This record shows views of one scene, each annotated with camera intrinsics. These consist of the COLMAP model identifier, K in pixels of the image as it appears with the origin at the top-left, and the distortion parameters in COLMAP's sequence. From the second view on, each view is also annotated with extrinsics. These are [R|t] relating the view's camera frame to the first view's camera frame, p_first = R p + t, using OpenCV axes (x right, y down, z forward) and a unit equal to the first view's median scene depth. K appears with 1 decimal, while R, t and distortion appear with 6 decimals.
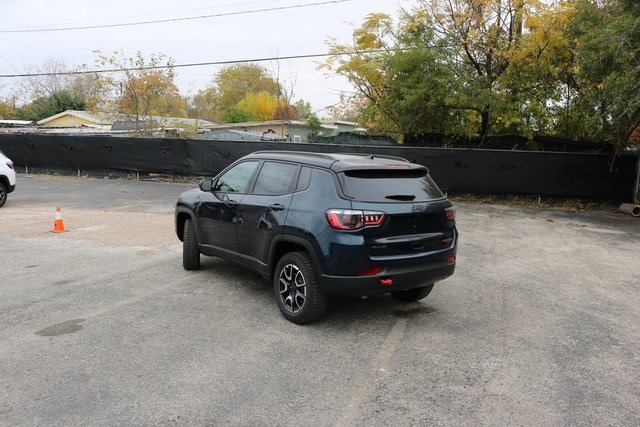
lens RADIAL K [[526.3, 0, 316.8], [0, 526.3, 212.8], [0, 0, 1]] dist [-0.170412, 0.145231]
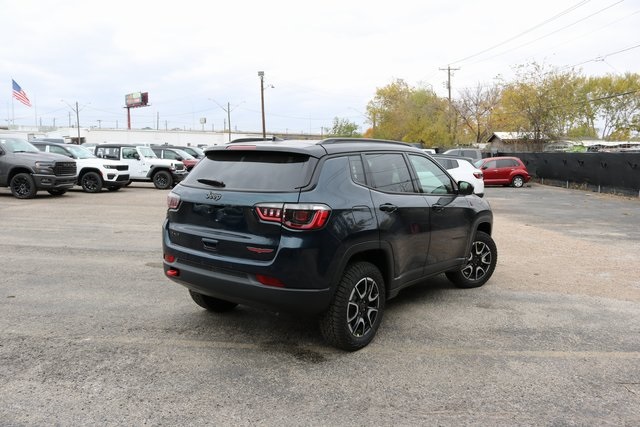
lens RADIAL K [[526.3, 0, 316.8], [0, 526.3, 212.8], [0, 0, 1]] dist [-0.170412, 0.145231]
pose [[0.291827, 0.072989, -0.953682, 0.865334], [-0.124594, 0.991489, 0.037757, -0.029767], [0.948321, 0.107804, 0.298437, 0.791953]]
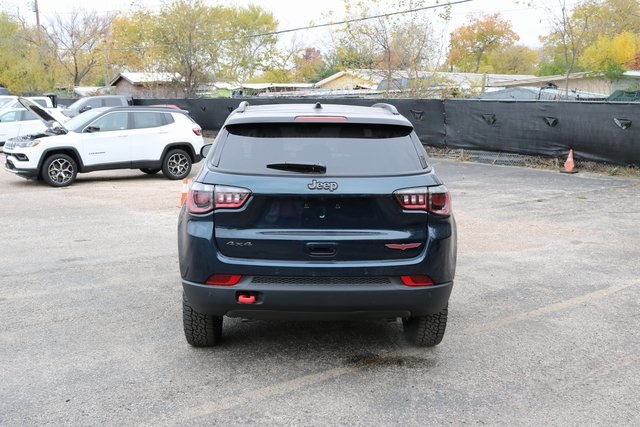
lens RADIAL K [[673.2, 0, 315.3], [0, 673.2, 215.3], [0, 0, 1]] dist [-0.099786, 0.019201]
pose [[0.830179, 0.059977, -0.554262, 0.533834], [-0.047158, 0.998188, 0.037380, -0.003654], [0.555499, -0.004894, 0.831503, 0.306315]]
